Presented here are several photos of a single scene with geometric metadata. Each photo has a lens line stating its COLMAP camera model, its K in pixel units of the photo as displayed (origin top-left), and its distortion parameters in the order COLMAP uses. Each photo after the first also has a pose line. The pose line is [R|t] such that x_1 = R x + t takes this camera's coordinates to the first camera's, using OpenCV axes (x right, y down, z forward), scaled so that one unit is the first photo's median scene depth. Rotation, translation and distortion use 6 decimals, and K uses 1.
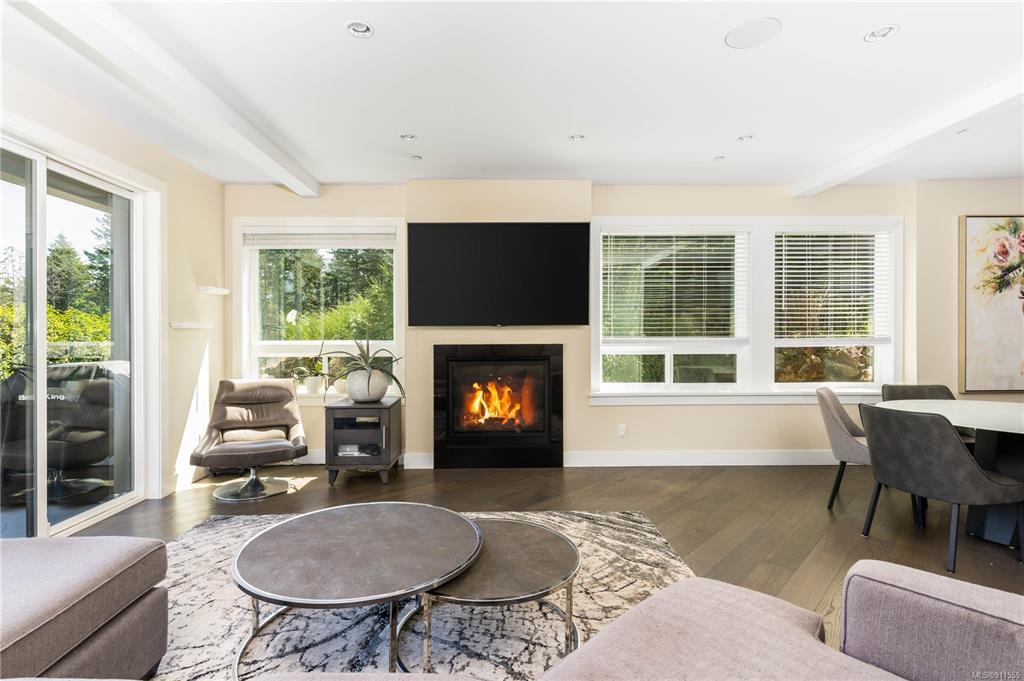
lens RADIAL K [[497.6, 0, 497.7], [0, 497.6, 338.1], [0, 0, 1]] dist [-0.002516, -0.000320]
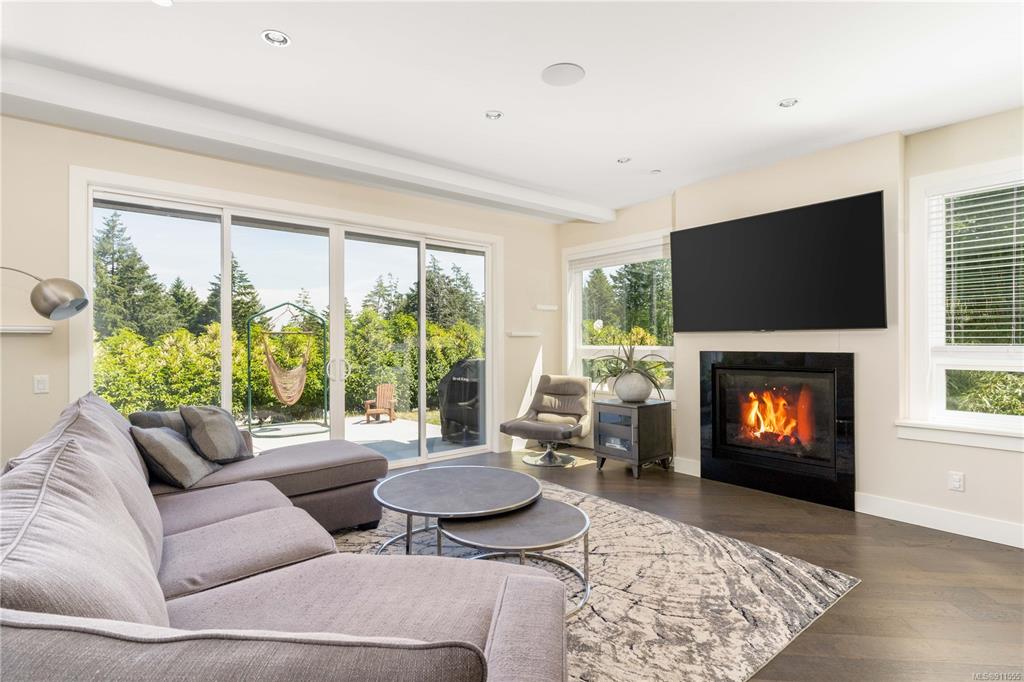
lens RADIAL K [[502.7, 0, 516.3], [0, 502.7, 340.5], [0, 0, 1]] dist [0.000348, -0.000020]
pose [[0.625666, 0.000745, -0.780091, 0.439678], [-0.005837, 0.999976, -0.003727, -0.001472], [0.780070, 0.006885, 0.625655, 0.102317]]
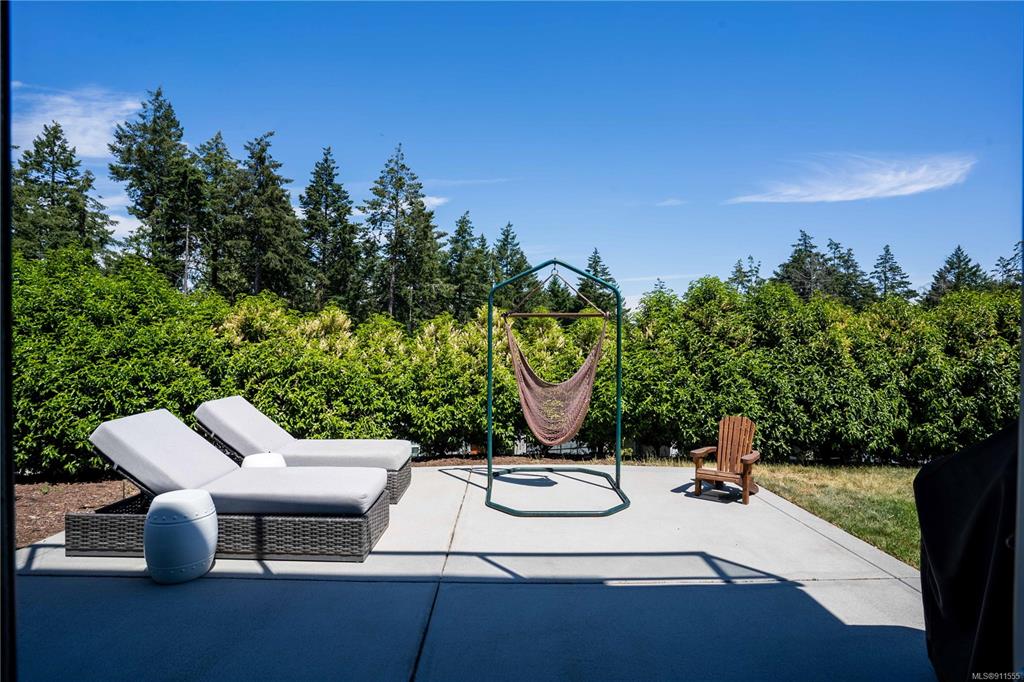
lens RADIAL K [[509.5, 0, 509.4], [0, 509.5, 338.8], [0, 0, 1]] dist [-0.081616, 0.041034]
pose [[-0.017742, 0.017363, -0.999692, -0.545763], [-0.011550, 0.999779, 0.017570, -0.000950], [0.999776, 0.011858, -0.017537, 0.558782]]
